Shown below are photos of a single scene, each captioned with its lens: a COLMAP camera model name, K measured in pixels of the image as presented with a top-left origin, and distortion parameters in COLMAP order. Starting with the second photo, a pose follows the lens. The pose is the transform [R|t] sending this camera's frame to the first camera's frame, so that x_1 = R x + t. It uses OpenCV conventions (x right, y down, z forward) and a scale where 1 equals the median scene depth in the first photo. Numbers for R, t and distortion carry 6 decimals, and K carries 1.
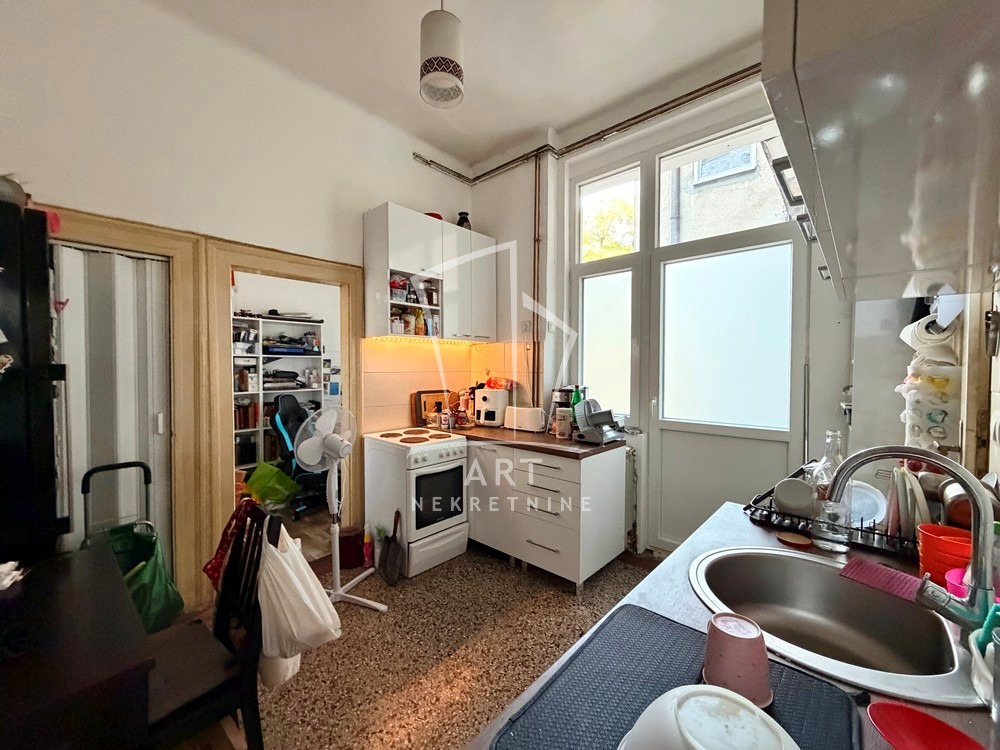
lens RADIAL K [[399.1, 0, 502.1], [0, 399.1, 375.8], [0, 0, 1]] dist [0.001072, -0.000002]
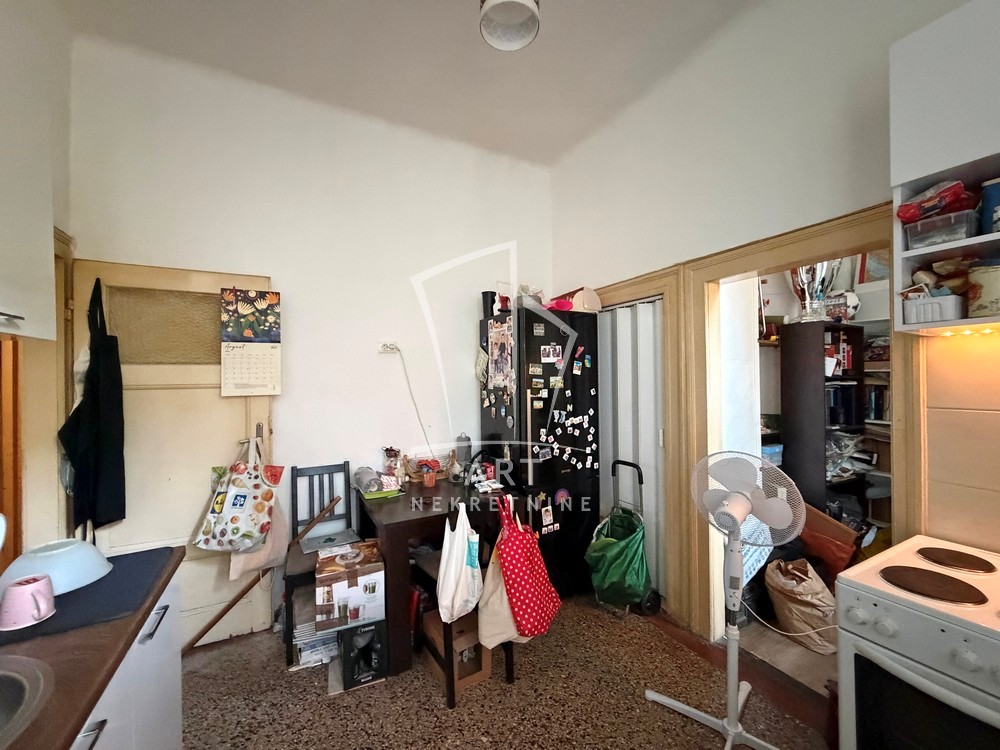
lens RADIAL K [[399.1, 0, 499.8], [0, 399.1, 377.7], [0, 0, 1]] dist [0.001072, -0.000002]
pose [[-0.350795, 0.002785, -0.936448, 0.353889], [-0.015566, 0.999840, 0.008805, -0.052576], [0.936323, 0.017666, -0.350696, 0.842297]]
